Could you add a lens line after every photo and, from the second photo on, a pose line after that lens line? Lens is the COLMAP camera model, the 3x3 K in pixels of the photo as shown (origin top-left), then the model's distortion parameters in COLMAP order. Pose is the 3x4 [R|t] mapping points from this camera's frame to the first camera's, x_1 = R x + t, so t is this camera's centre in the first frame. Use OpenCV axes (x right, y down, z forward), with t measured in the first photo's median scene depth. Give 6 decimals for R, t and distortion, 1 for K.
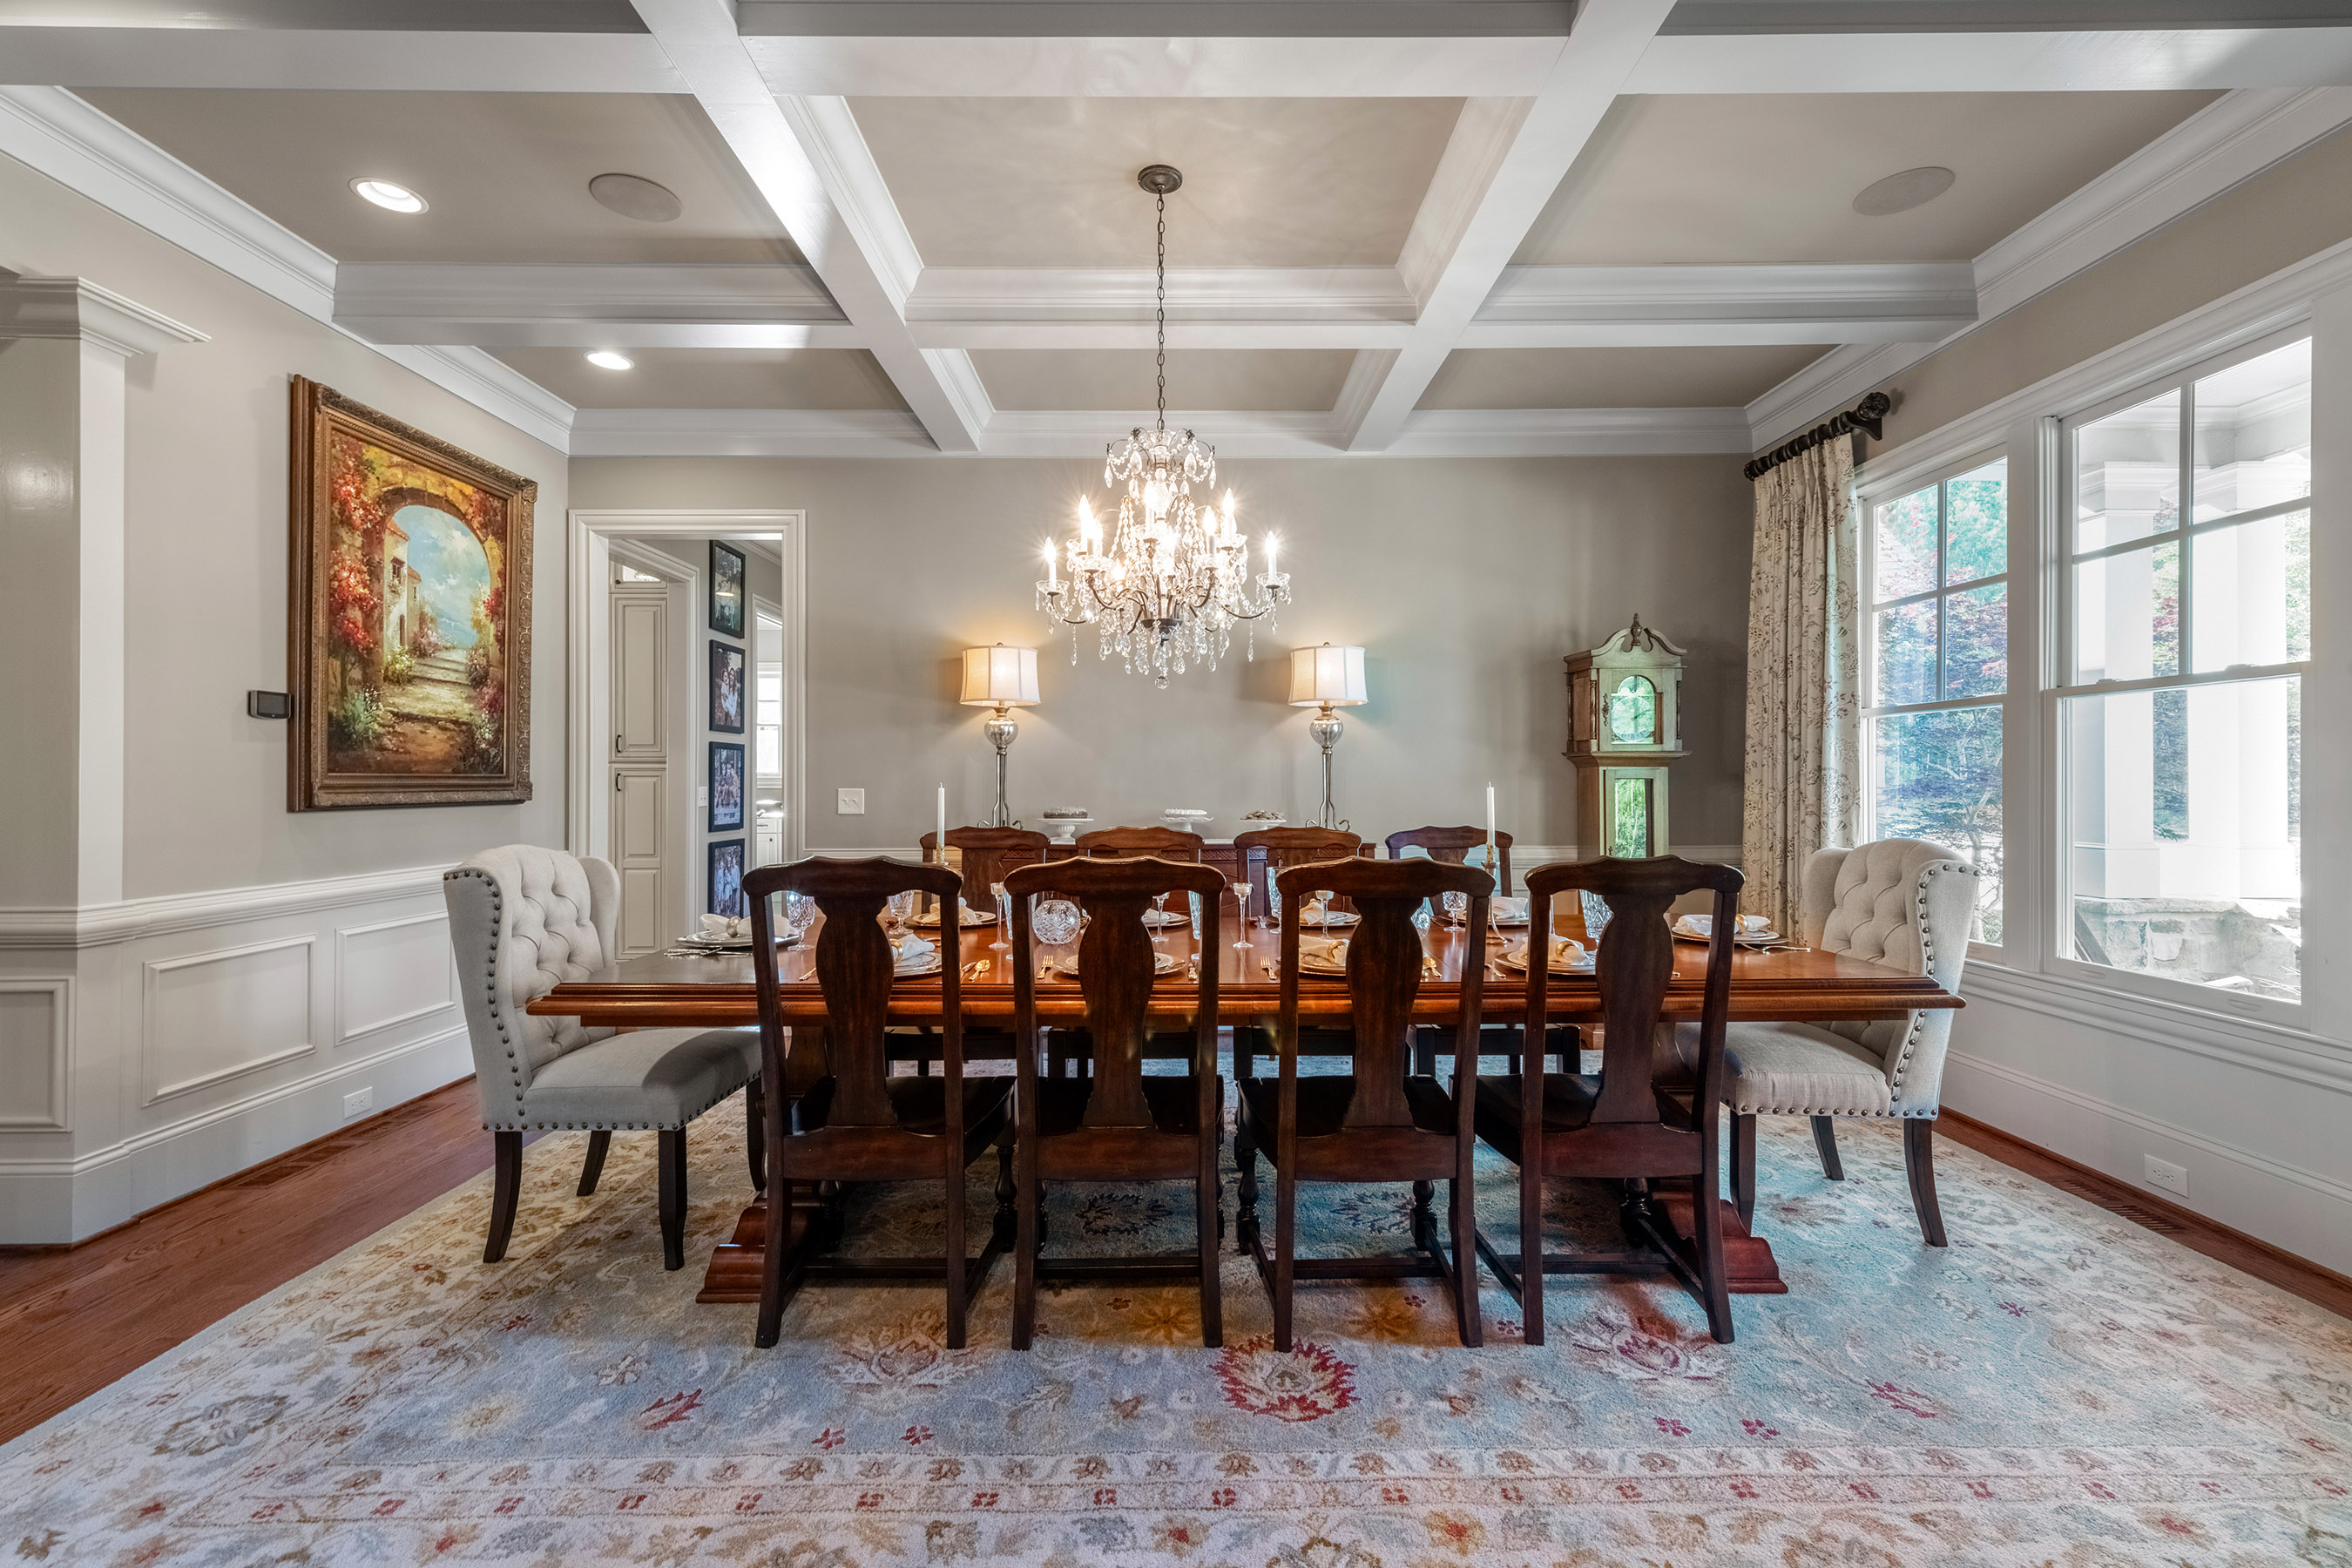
lens RADIAL K [[995.9, 0, 1170.0], [0, 995.9, 778.9], [0, 0, 1]] dist [0.012891, -0.000026]
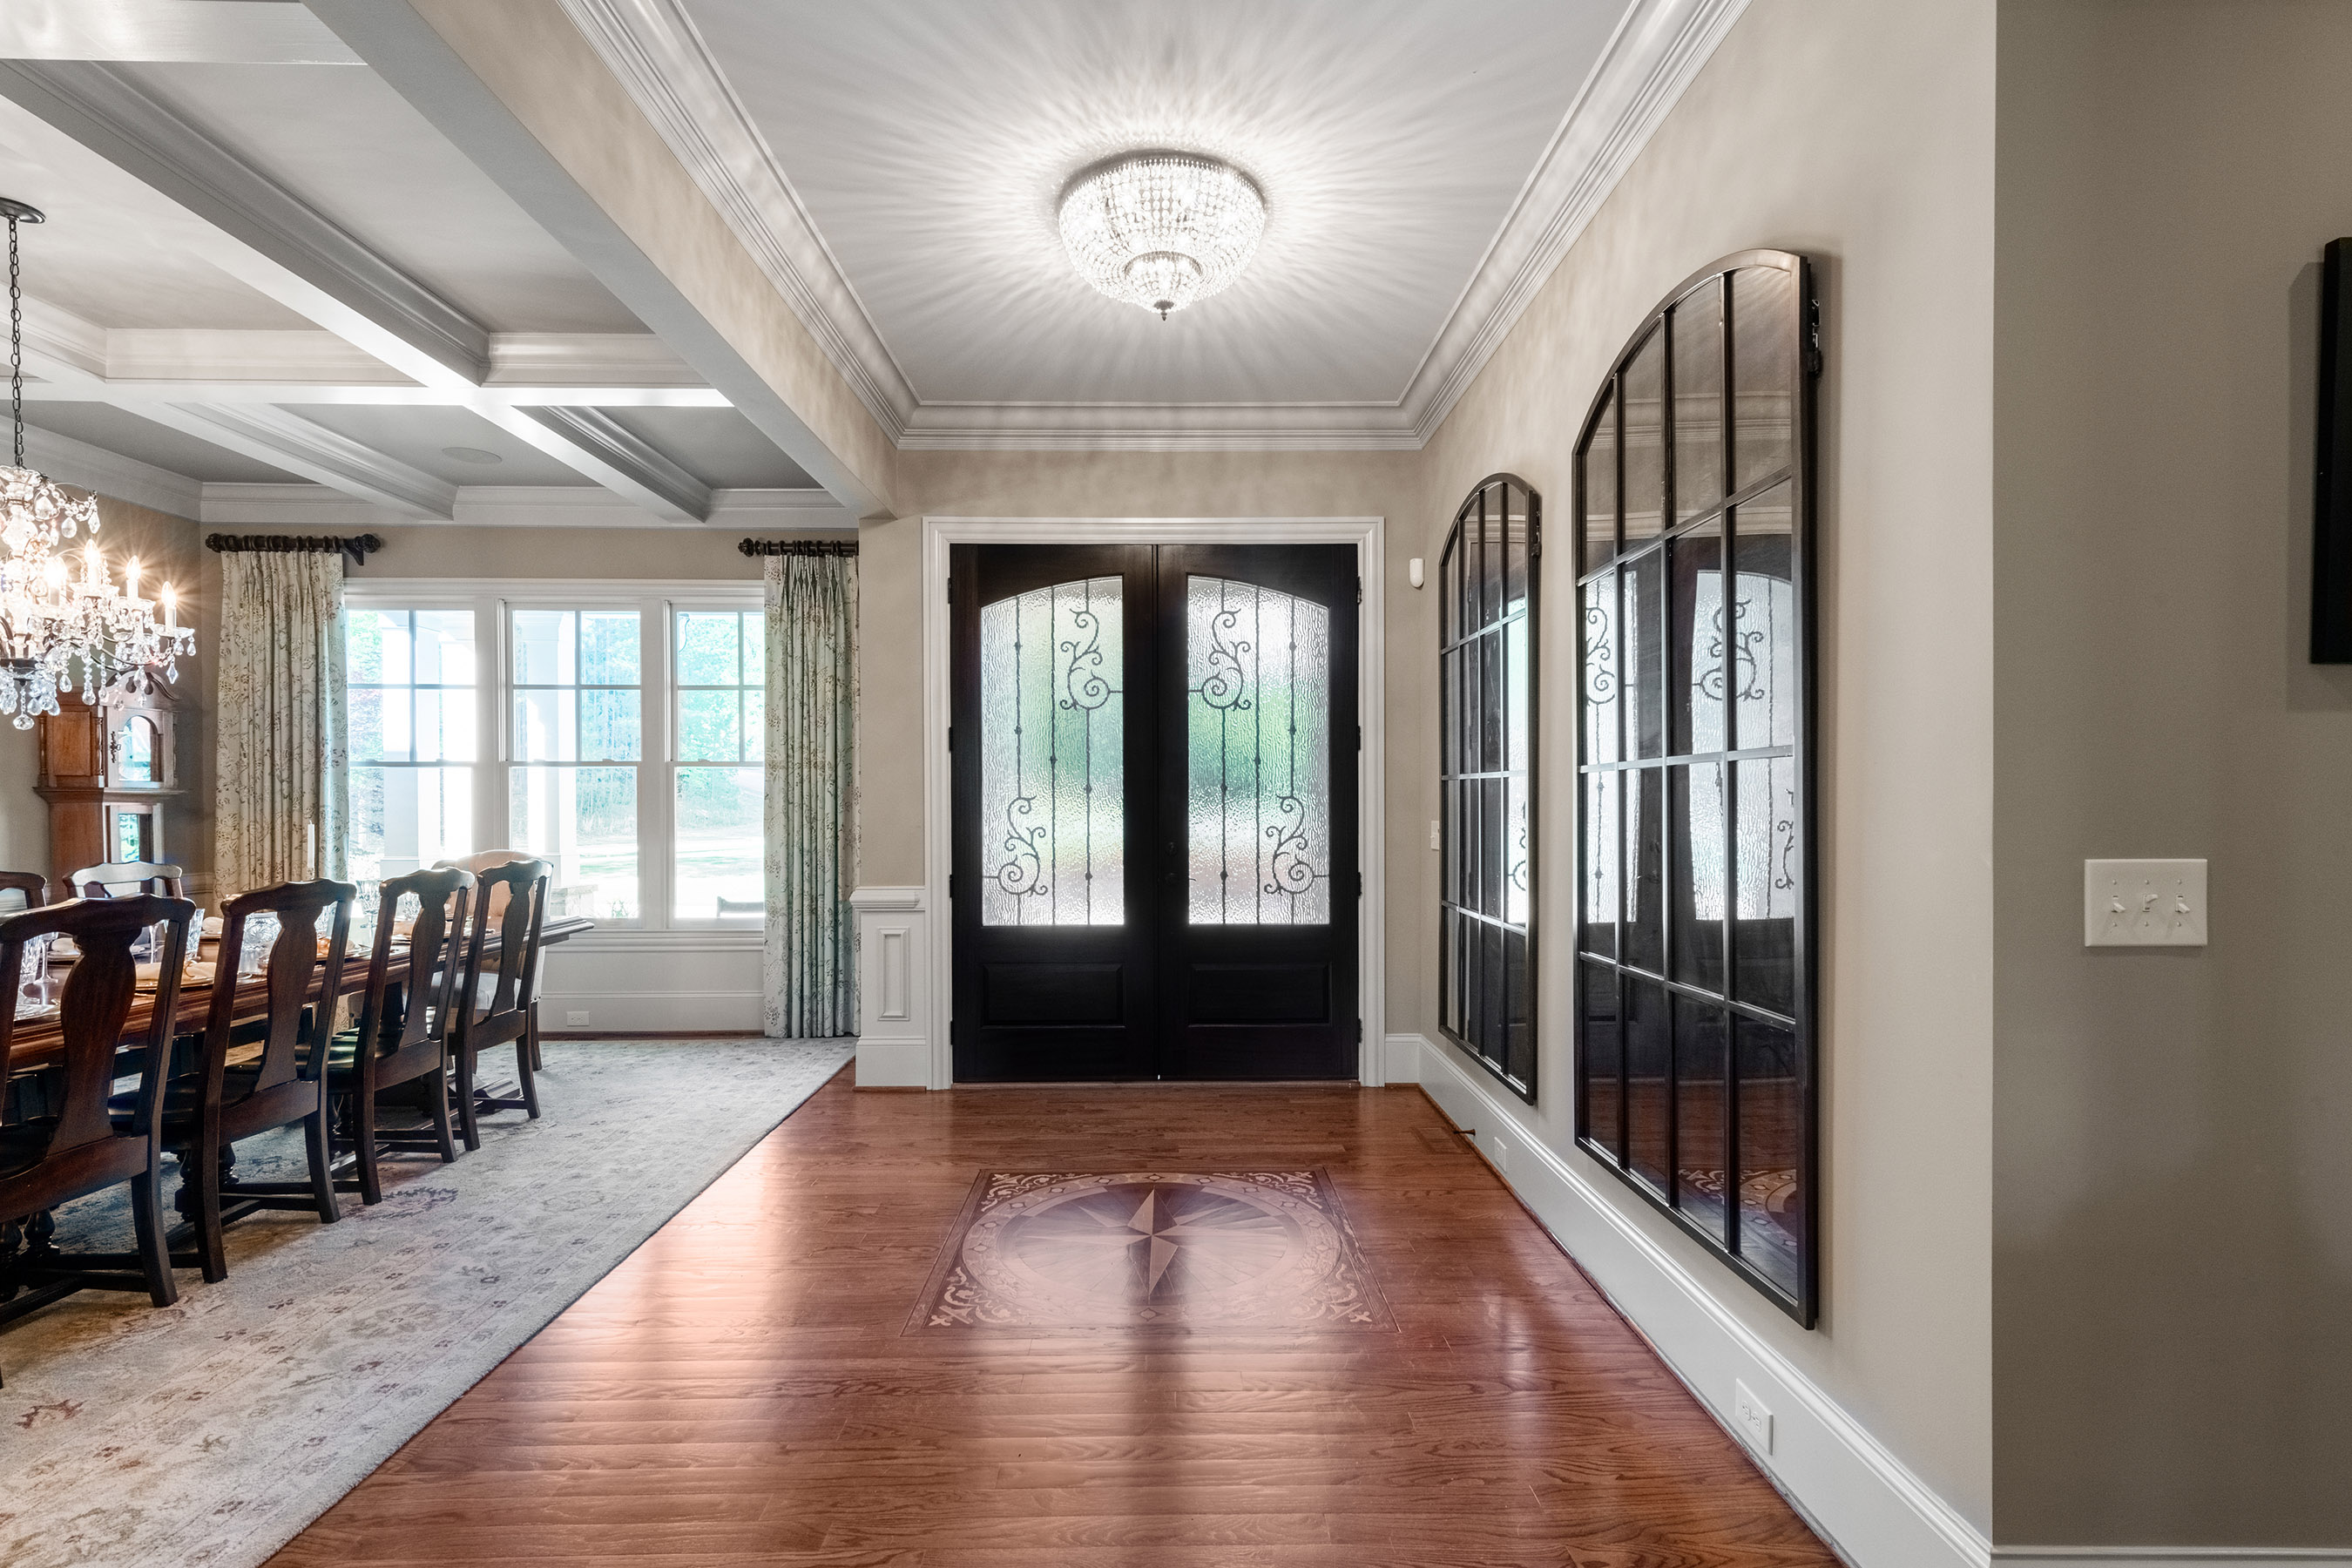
lens RADIAL K [[1085.4, 0, 1174.5], [0, 1085.4, 819.4], [0, 0, 1]] dist [0.000385, 0.000012]
pose [[-0.009228, -0.012422, 0.999880, -0.770661], [-0.002496, 0.999920, 0.012400, -0.013198], [-0.999954, -0.002381, -0.009258, -0.090684]]
